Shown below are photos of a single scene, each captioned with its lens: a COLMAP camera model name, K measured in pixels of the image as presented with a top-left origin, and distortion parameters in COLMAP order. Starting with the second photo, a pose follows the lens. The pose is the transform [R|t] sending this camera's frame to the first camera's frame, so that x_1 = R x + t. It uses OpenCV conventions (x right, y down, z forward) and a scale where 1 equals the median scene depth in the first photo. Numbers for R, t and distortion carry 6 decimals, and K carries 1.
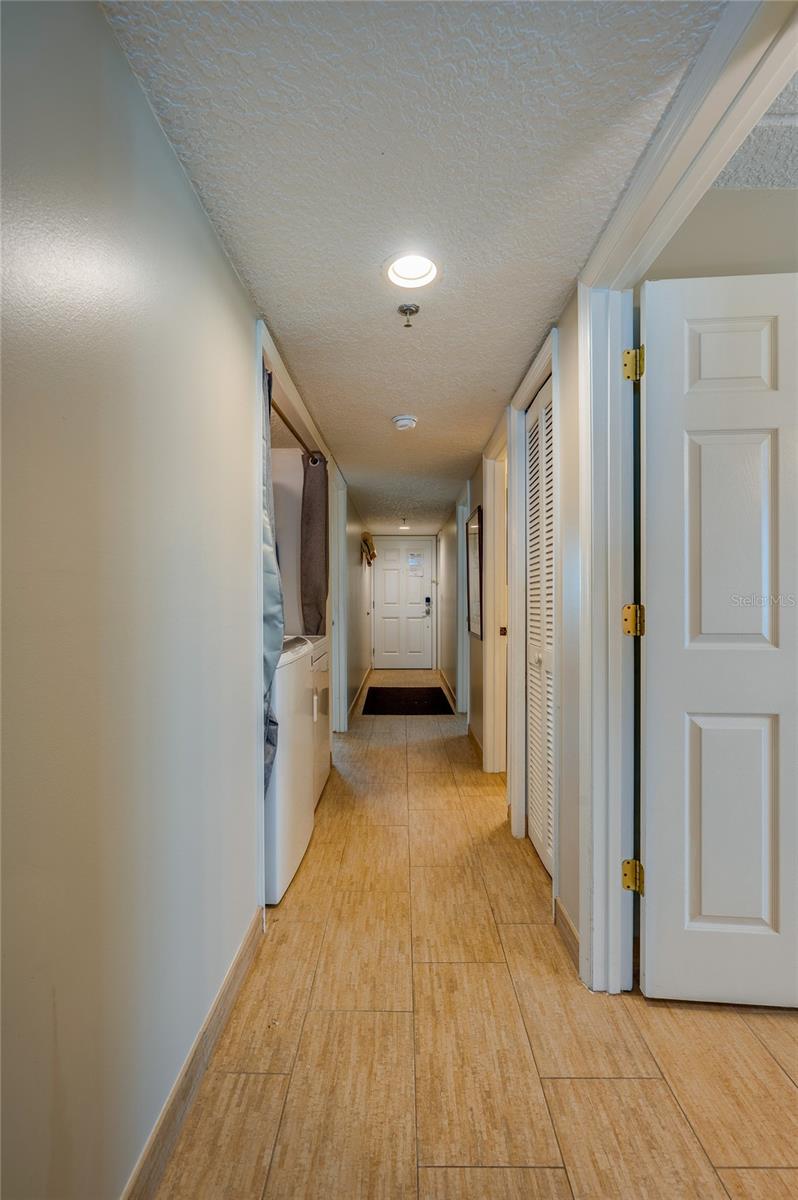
lens RADIAL K [[489.2, 0, 399.4], [0, 489.2, 600.4], [0, 0, 1]] dist [-0.004773, -0.000368]
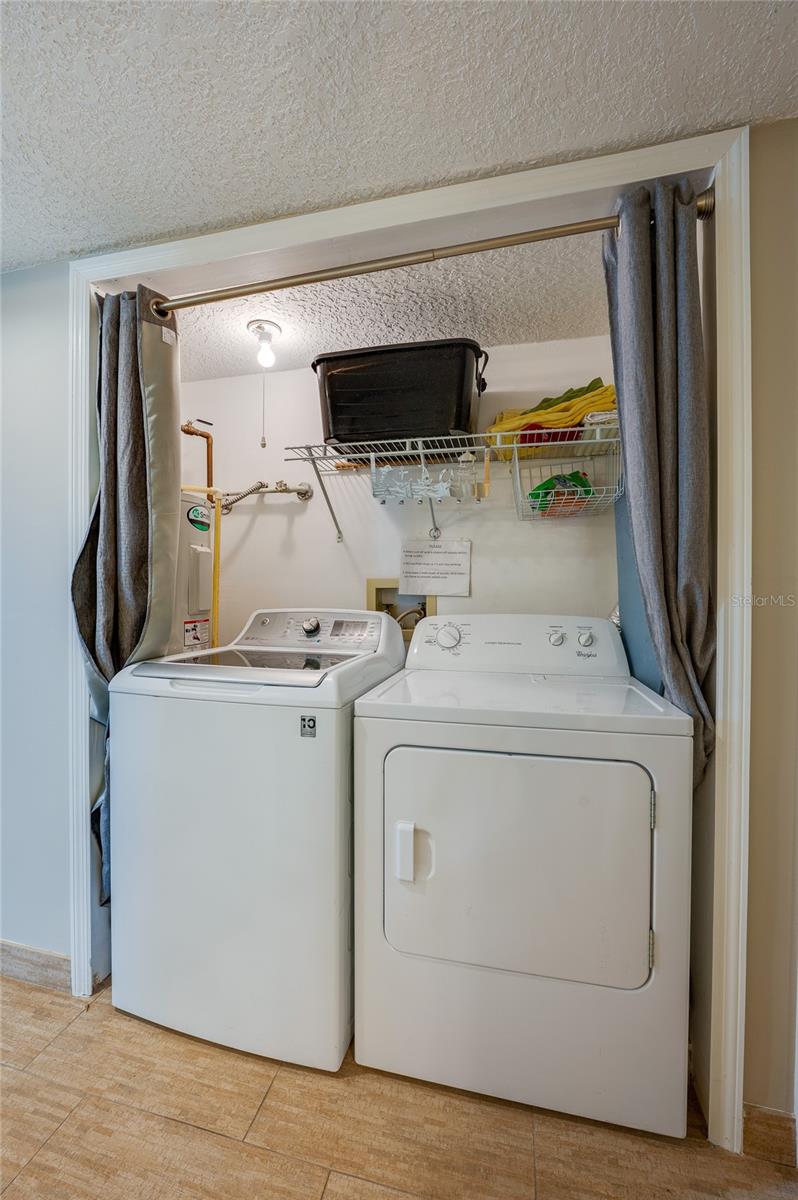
lens RADIAL K [[489.2, 0, 402.8], [0, 489.2, 595.4], [0, 0, 1]] dist [-0.004773, -0.000368]
pose [[-0.229189, -0.005467, -0.973367, 0.346500], [-0.006233, 0.999972, -0.004149, 0.001140], [0.973362, 0.005116, -0.229217, 1.486839]]
